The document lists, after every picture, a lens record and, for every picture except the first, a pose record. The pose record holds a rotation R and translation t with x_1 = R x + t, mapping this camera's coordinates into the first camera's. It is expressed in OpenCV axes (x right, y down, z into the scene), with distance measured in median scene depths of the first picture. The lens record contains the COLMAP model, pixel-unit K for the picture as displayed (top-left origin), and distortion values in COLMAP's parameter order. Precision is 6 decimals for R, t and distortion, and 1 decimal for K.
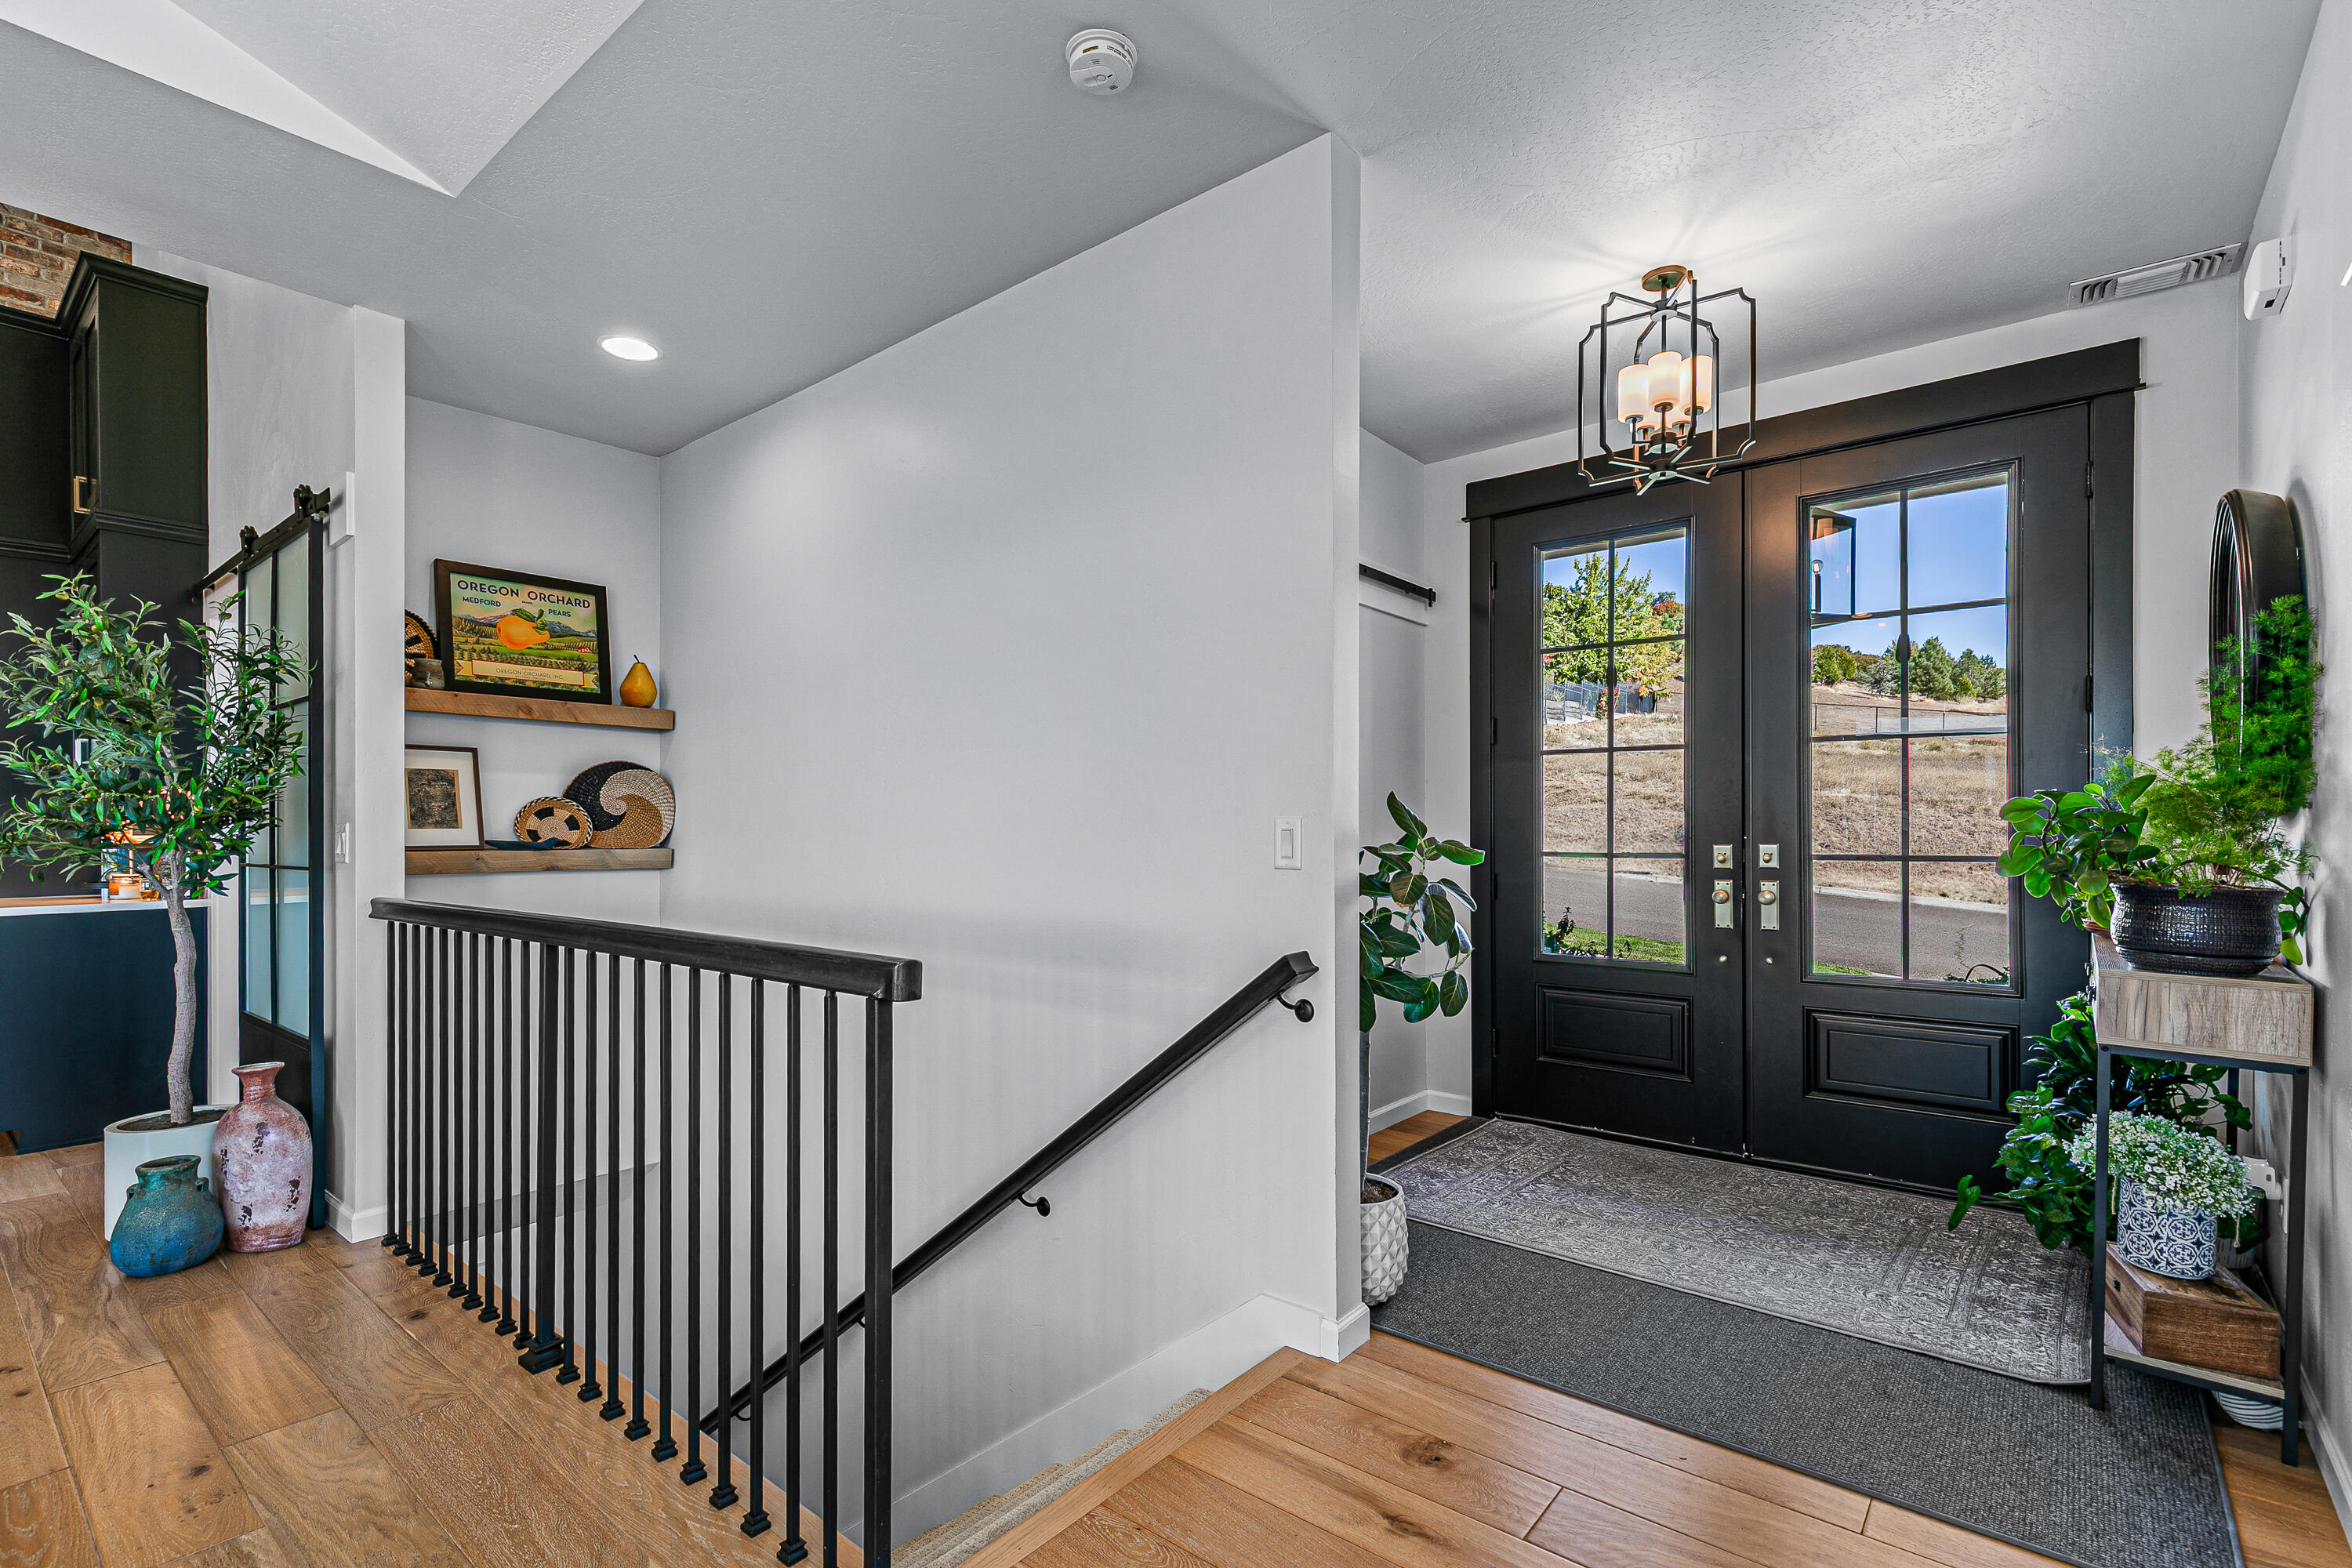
lens RADIAL K [[1076.0, 0, 1170.0], [0, 1076.0, 817.6], [0, 0, 1]] dist [0.011080, -0.003121]
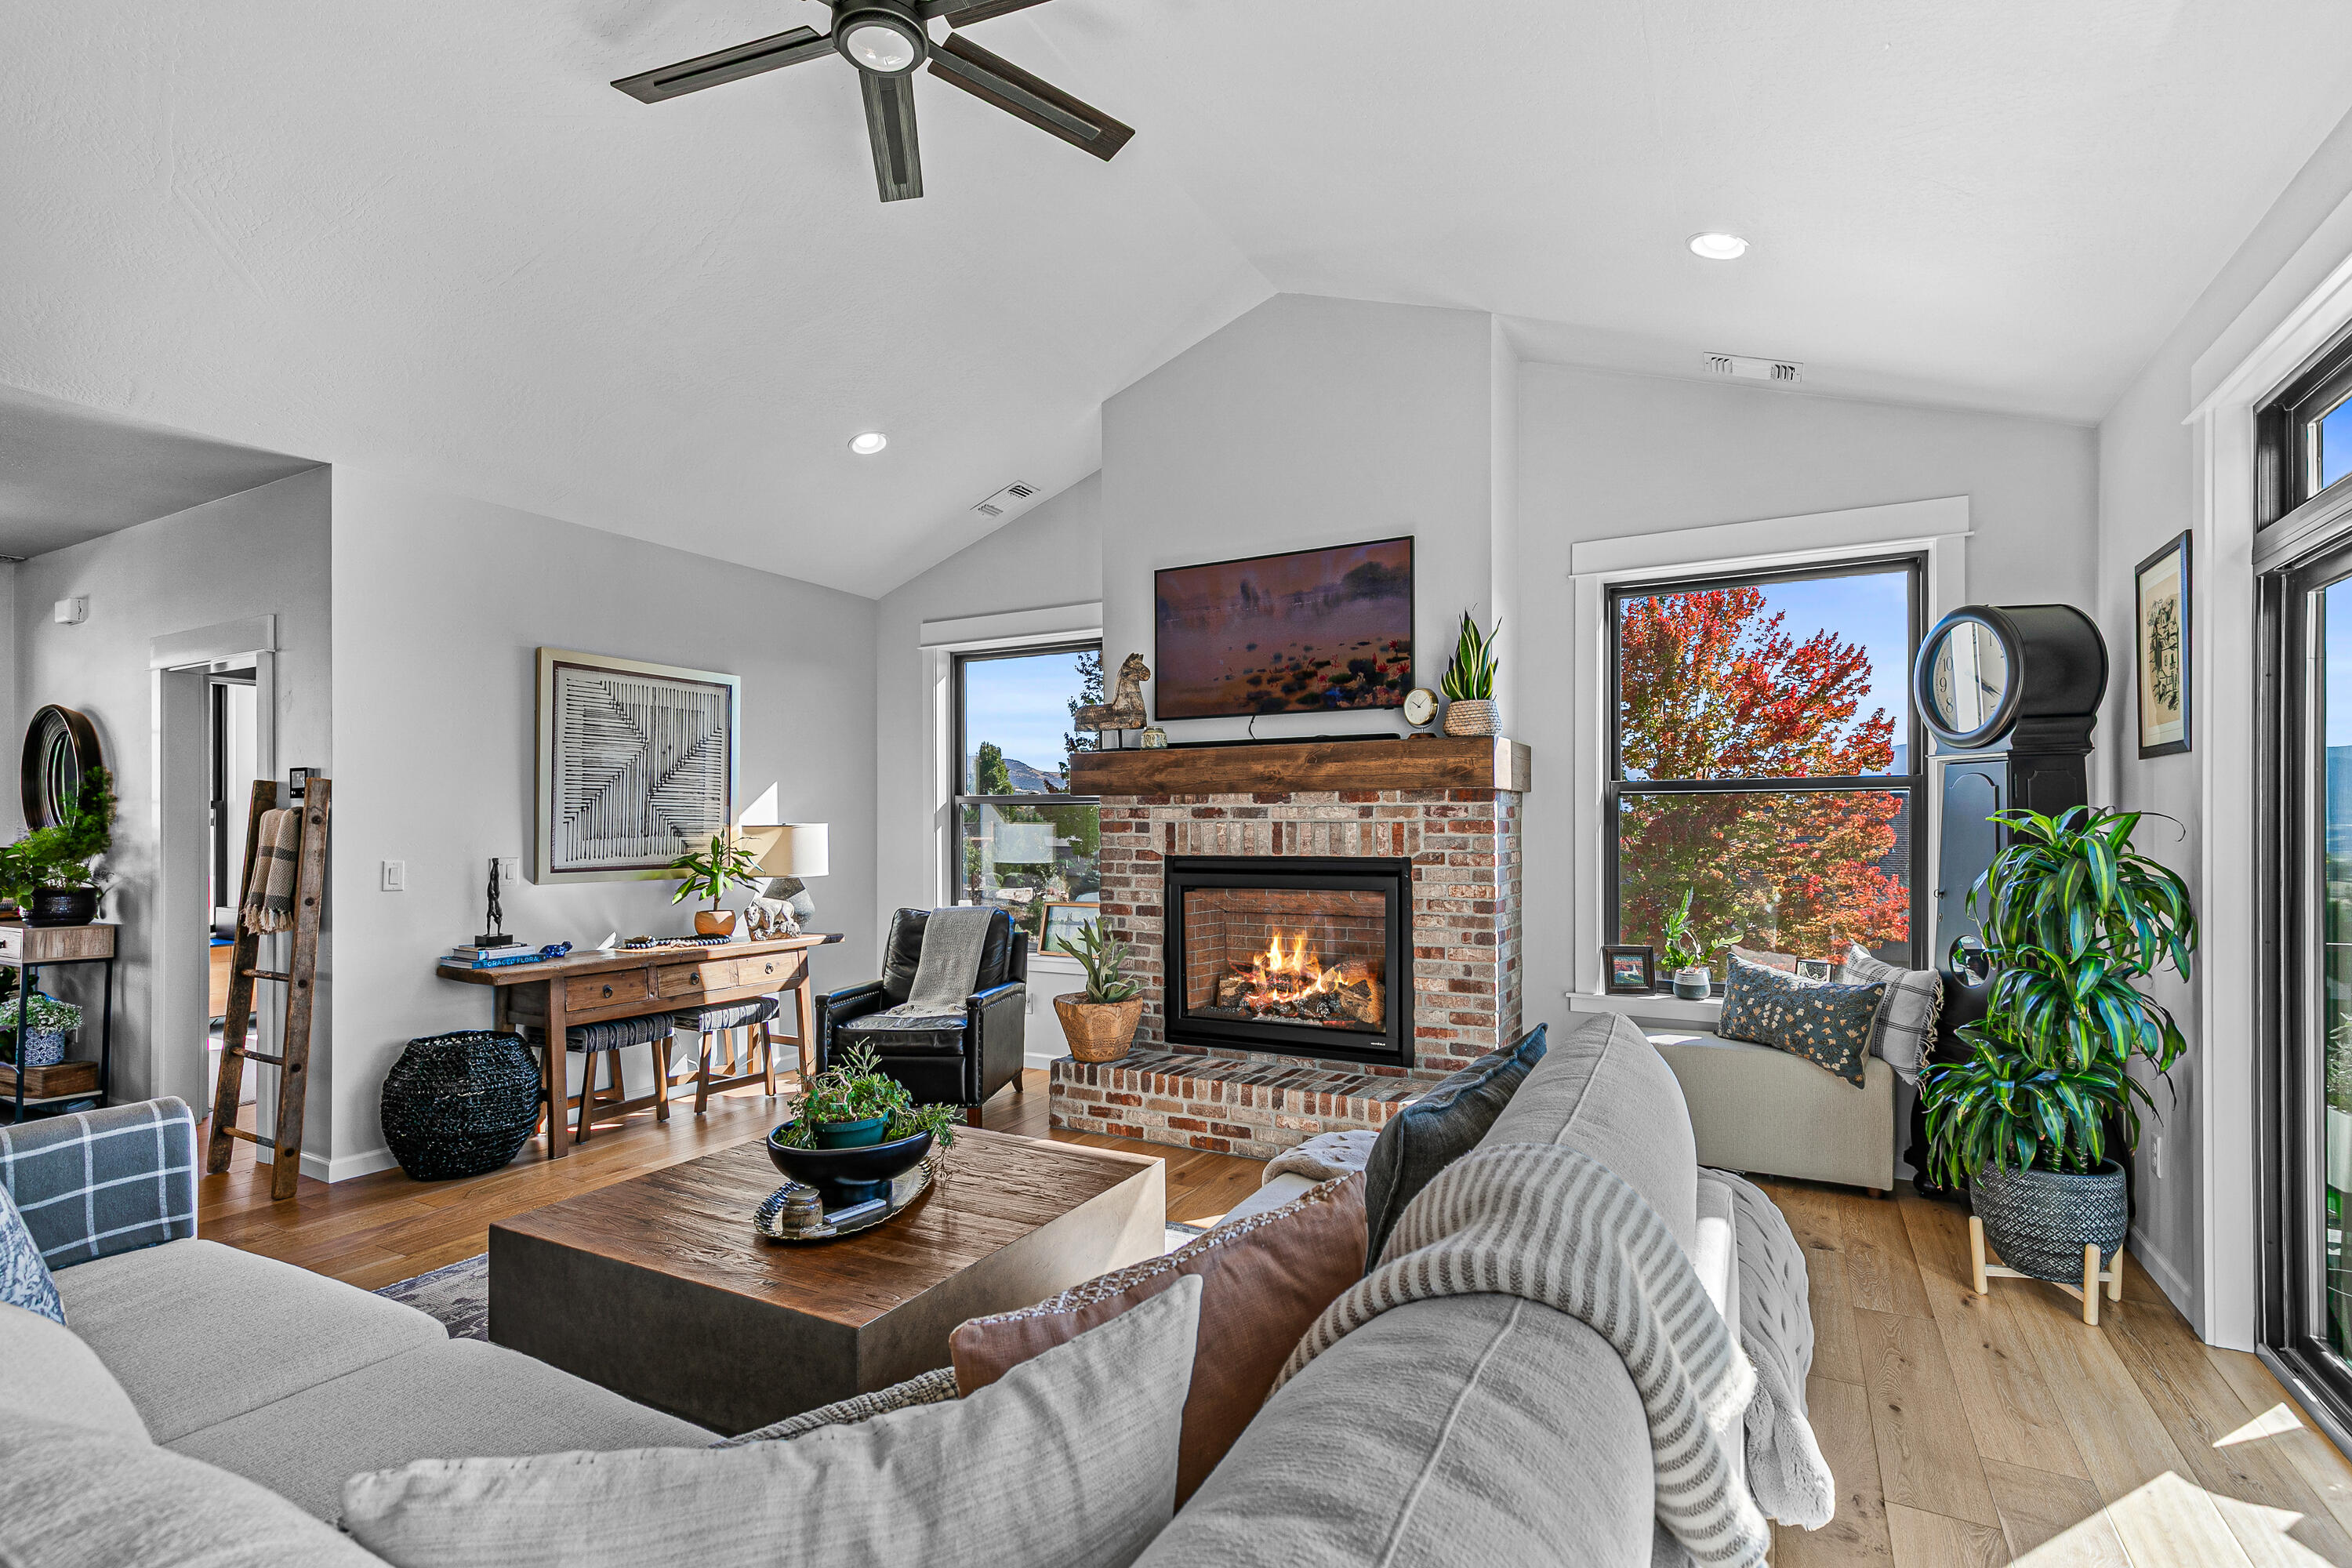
lens RADIAL K [[1076.0, 0, 1180.3], [0, 1076.0, 827.7], [0, 0, 1]] dist [0.011080, -0.003121]
pose [[-0.185049, 0.000470, 0.982729, -0.933100], [-0.002514, 0.999996, -0.000952, -0.036579], [-0.982726, -0.002647, -0.185047, -0.478786]]
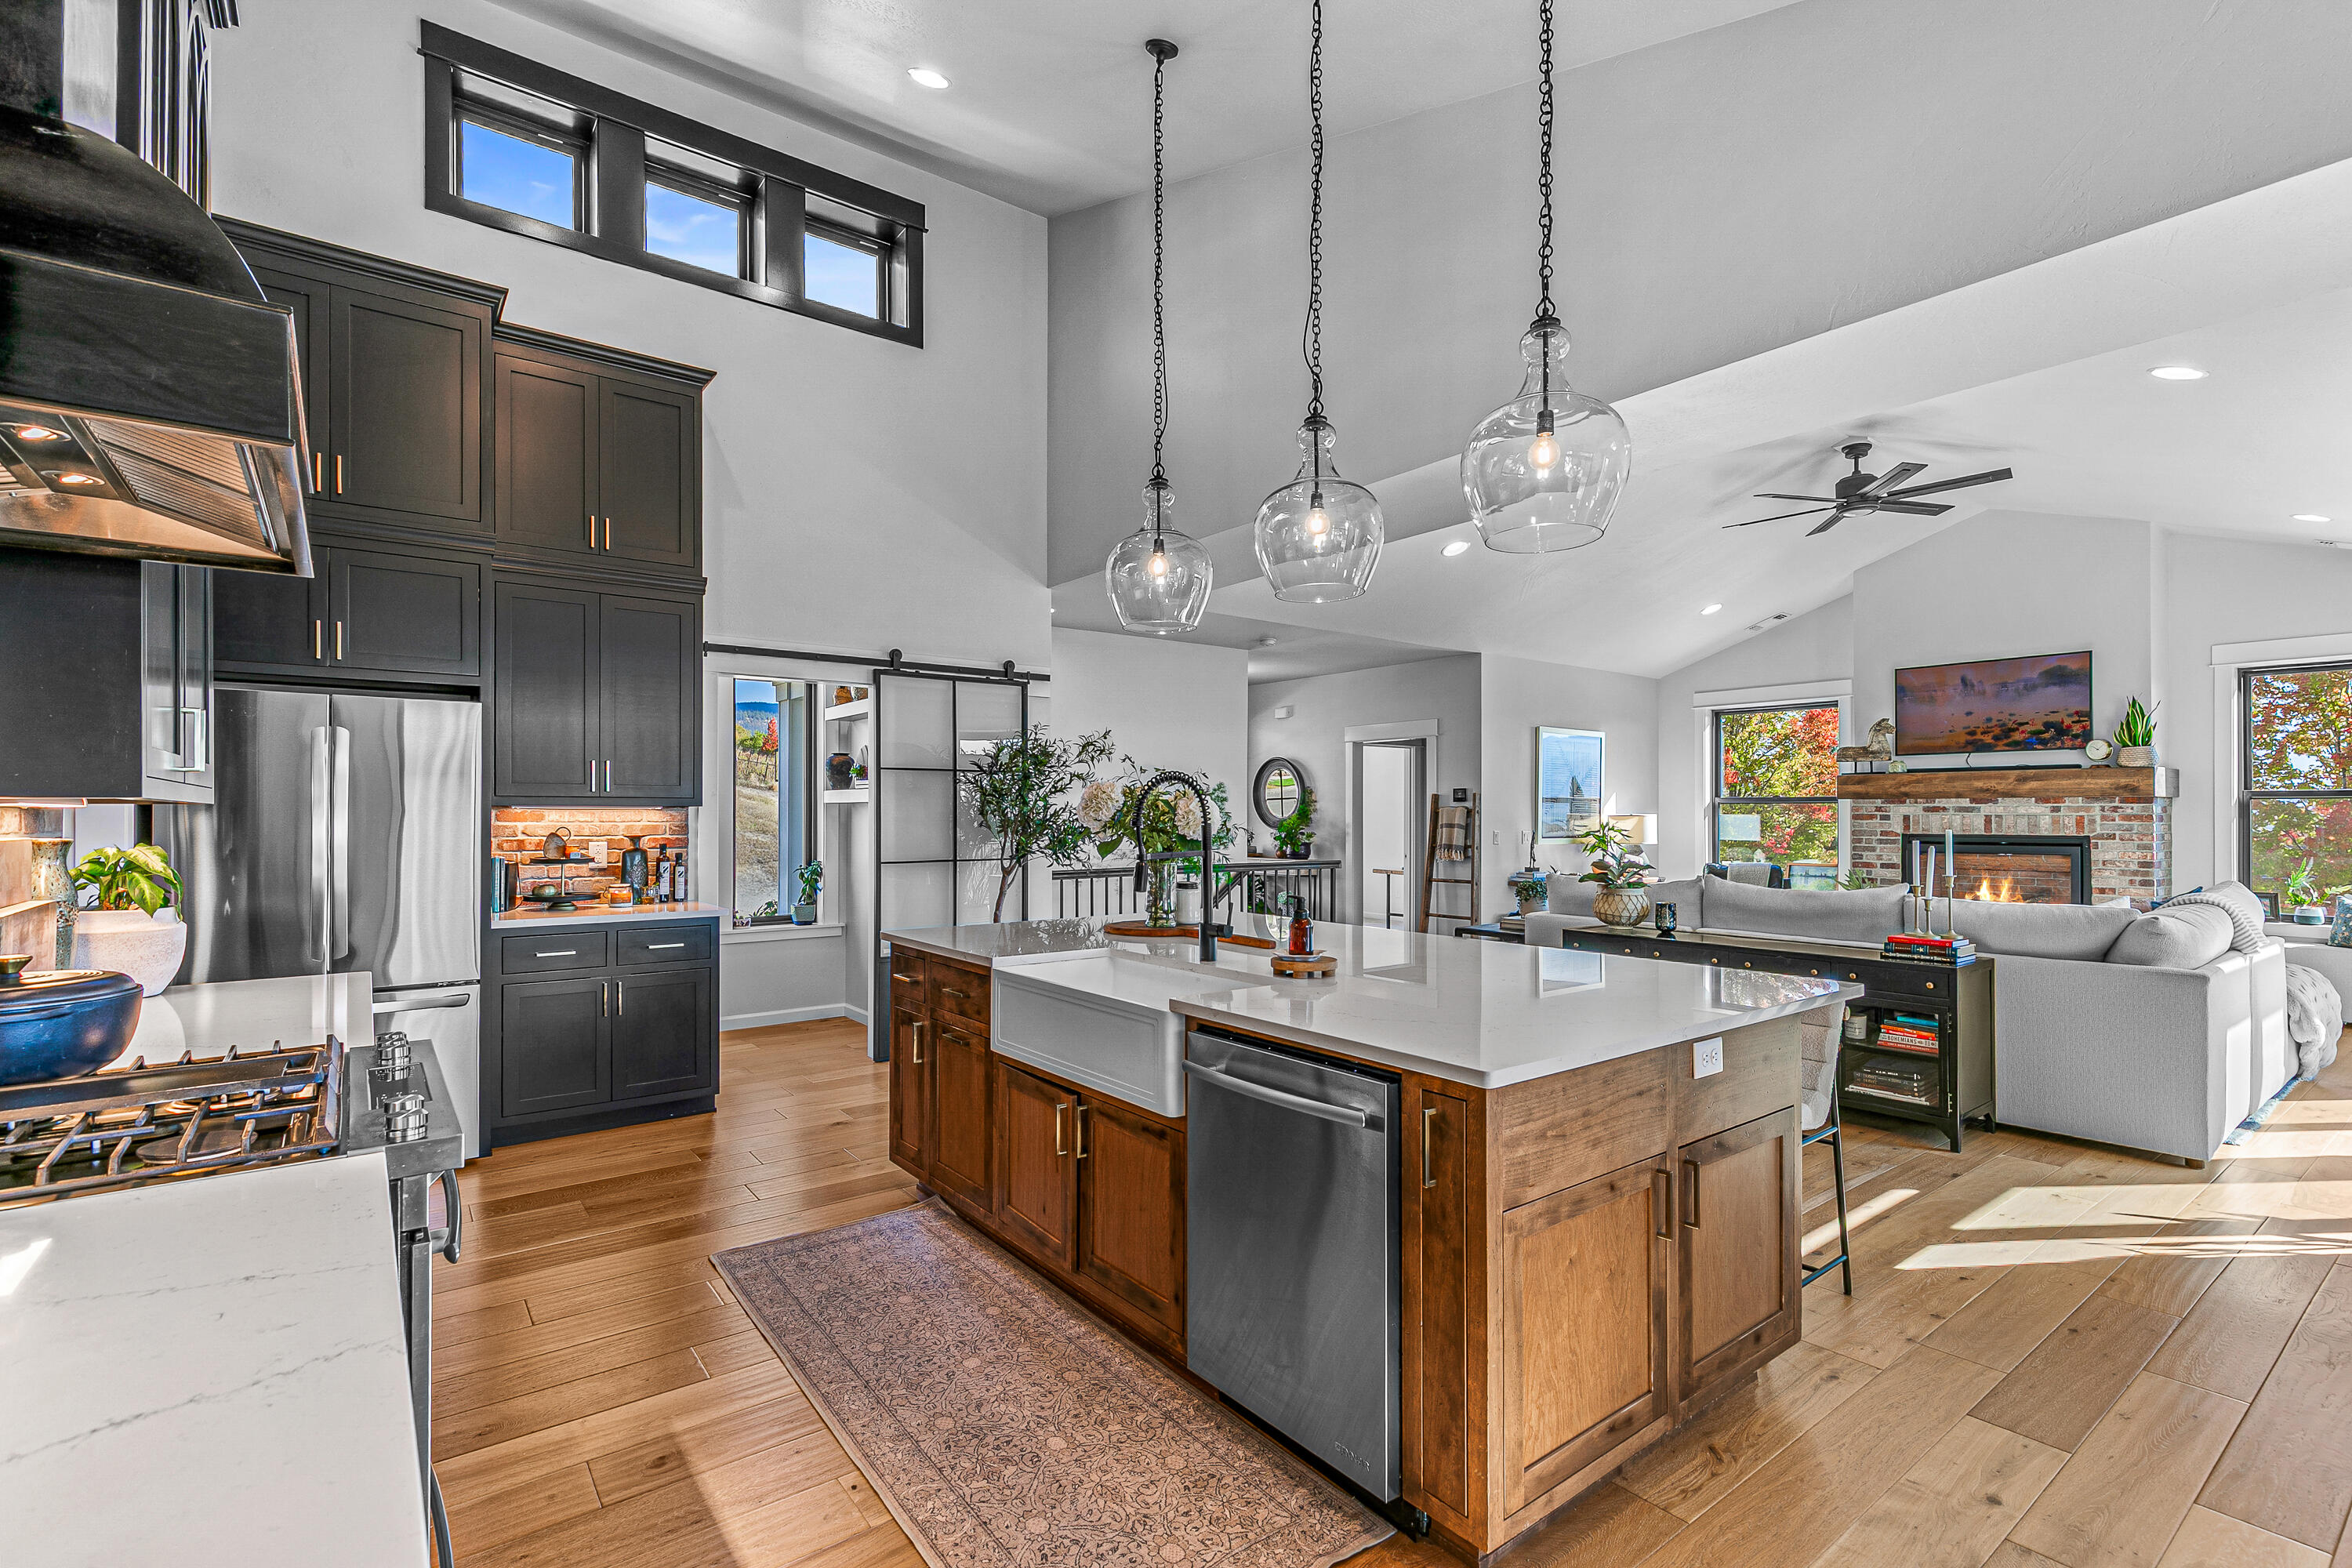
lens RADIAL K [[1076.0, 0, 1174.8], [0, 1076.0, 807.3], [0, 0, 1]] dist [0.011080, -0.003121]
pose [[0.231383, 0.010637, 0.972805, -2.127071], [-0.009168, 0.999920, -0.008753, -0.026518], [-0.972820, -0.006893, 0.231461, 0.214087]]
